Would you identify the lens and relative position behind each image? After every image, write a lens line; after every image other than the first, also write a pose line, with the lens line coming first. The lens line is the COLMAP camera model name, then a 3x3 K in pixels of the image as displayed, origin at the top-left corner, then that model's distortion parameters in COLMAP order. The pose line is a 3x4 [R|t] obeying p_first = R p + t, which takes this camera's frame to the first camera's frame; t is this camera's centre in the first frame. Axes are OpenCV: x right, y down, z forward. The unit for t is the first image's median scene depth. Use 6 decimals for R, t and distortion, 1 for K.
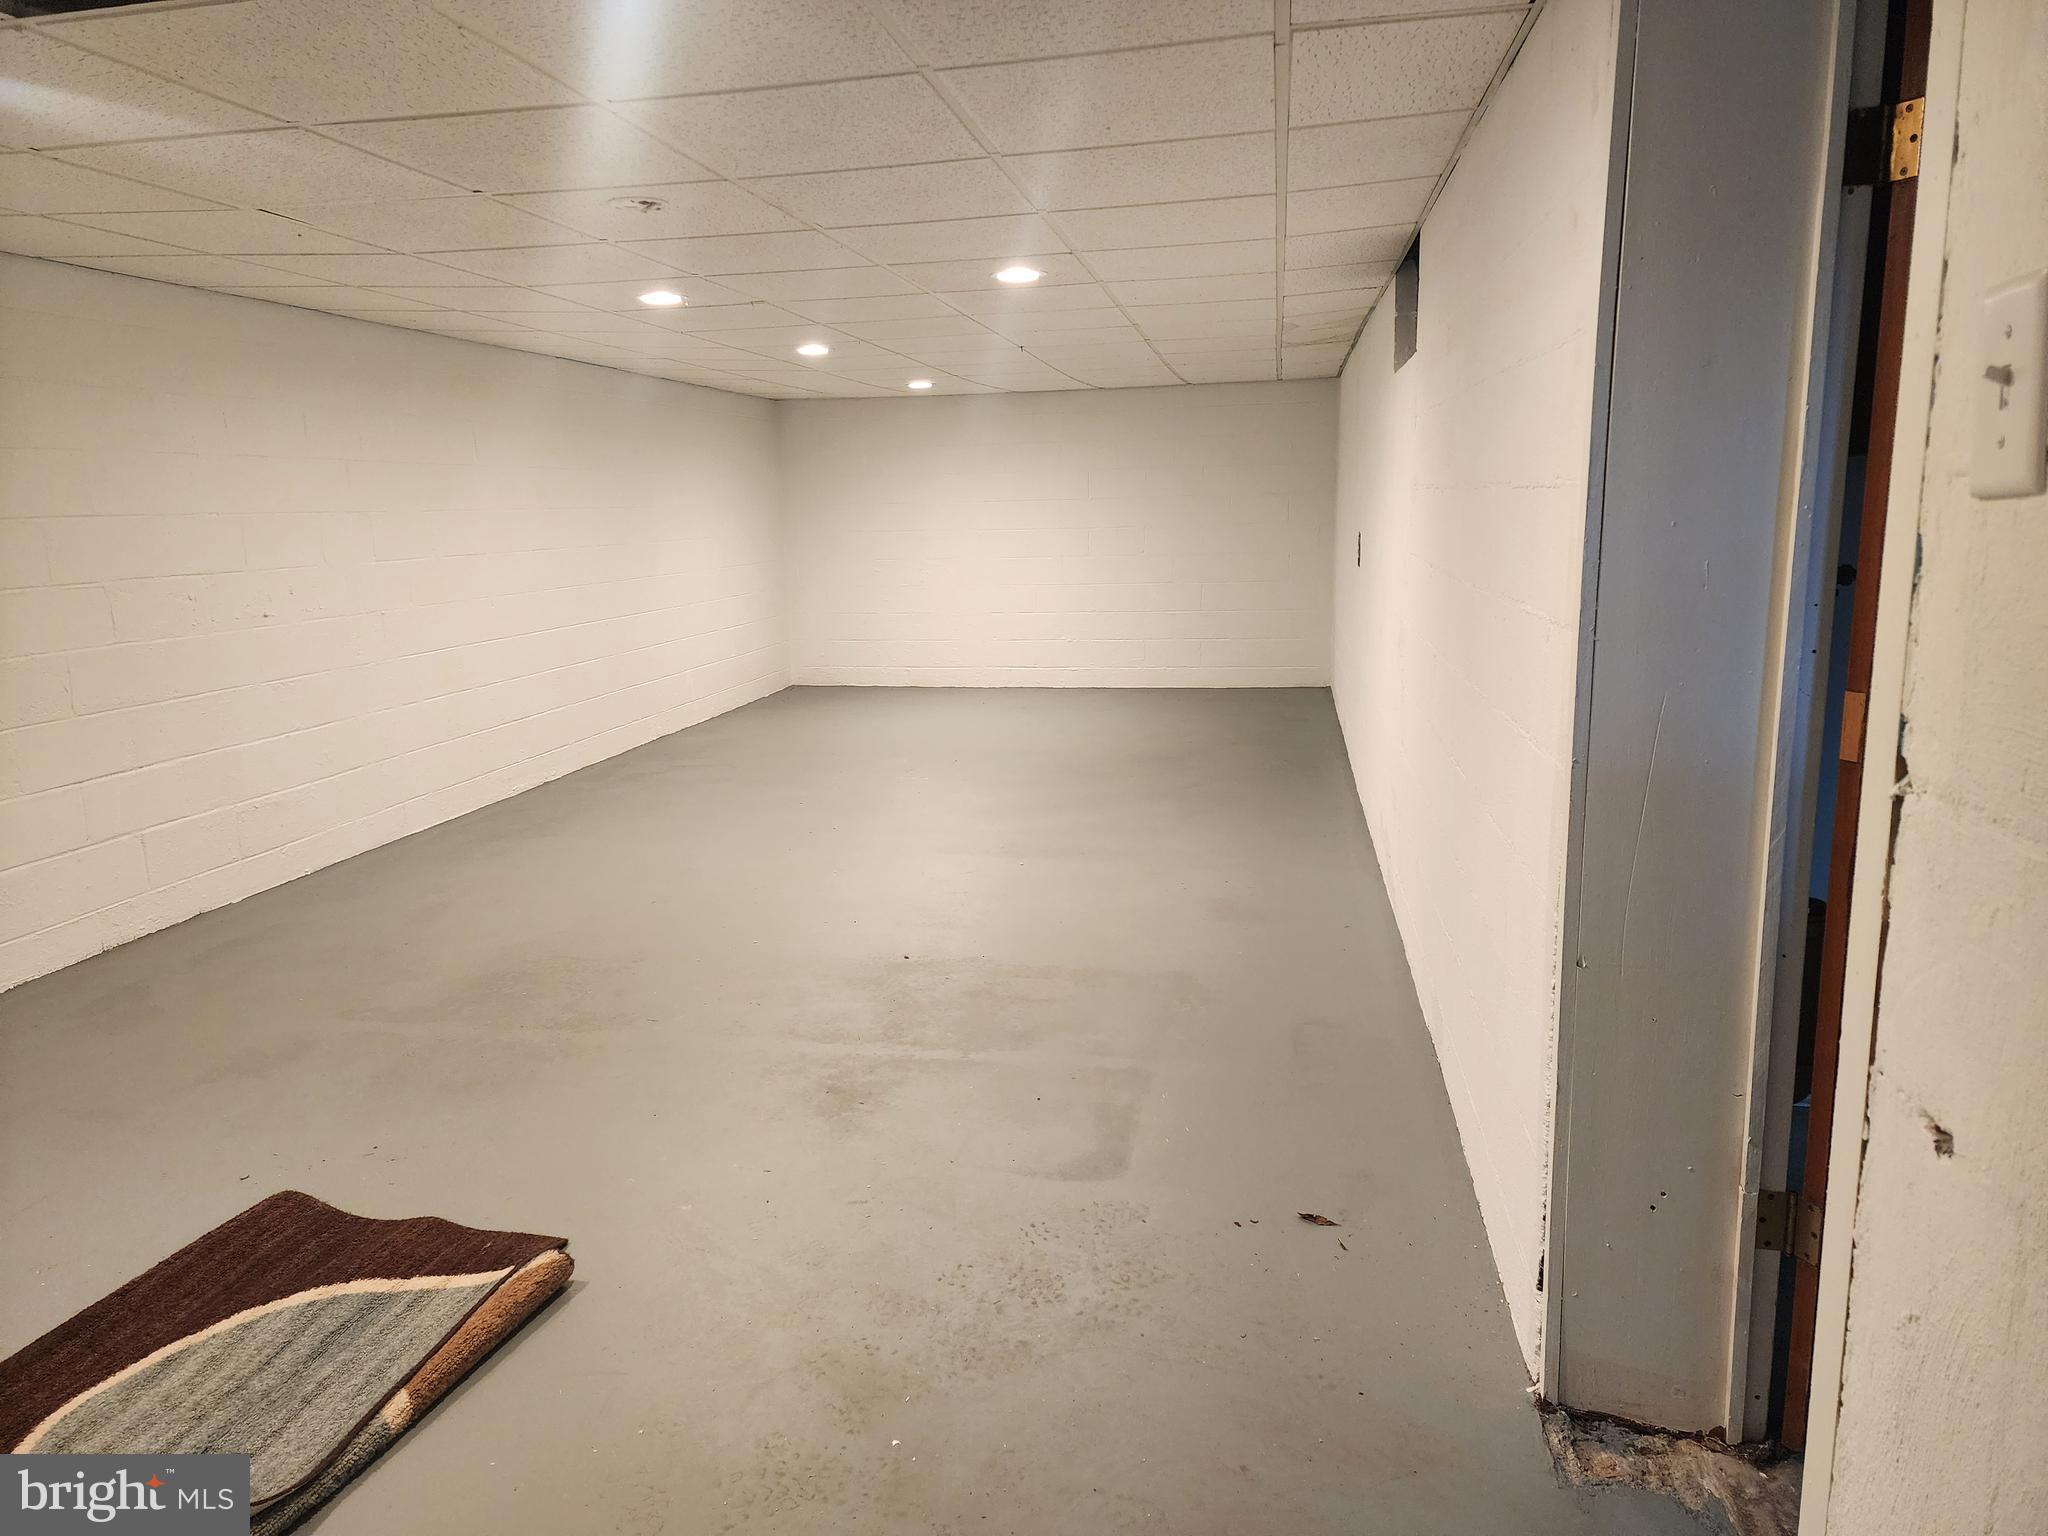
lens RADIAL K [[1355.4, 0, 1025.0], [0, 1355.4, 755.6], [0, 0, 1]] dist [0.086062, -0.072702]
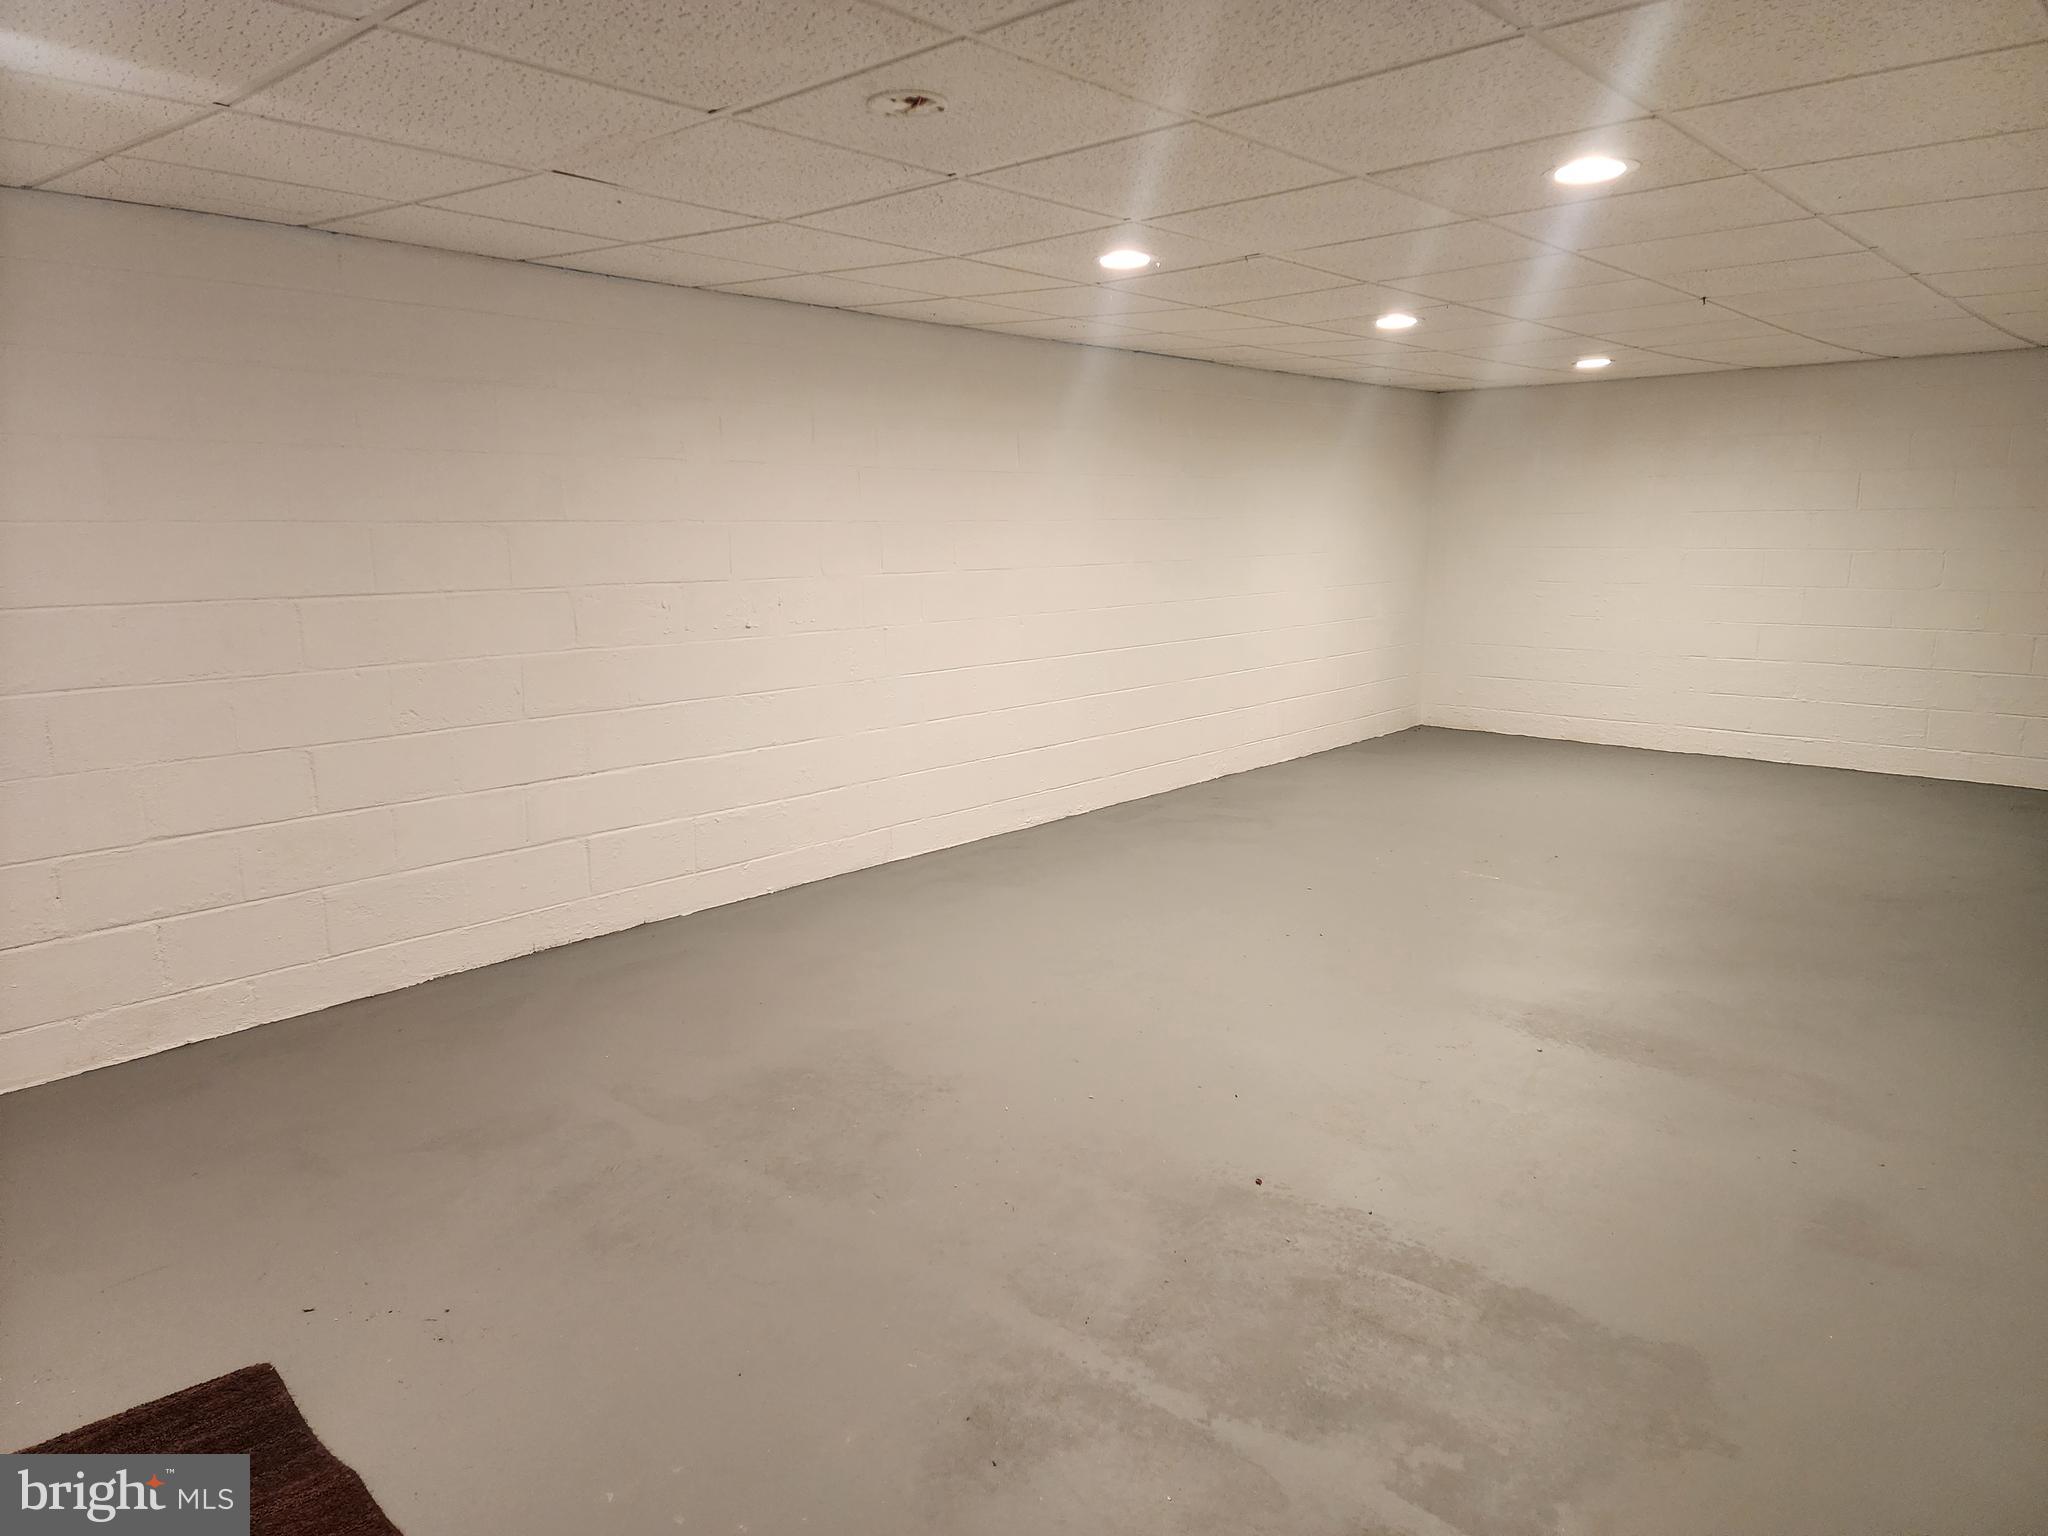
lens RADIAL K [[1355.4, 0, 1025.0], [0, 1355.4, 755.6], [0, 0, 1]] dist [0.086062, -0.072702]
pose [[0.854334, 0.107761, -0.508430, 0.129629], [-0.109768, 0.993613, 0.026148, -0.064732], [0.508000, 0.033471, 0.860706, 0.312846]]
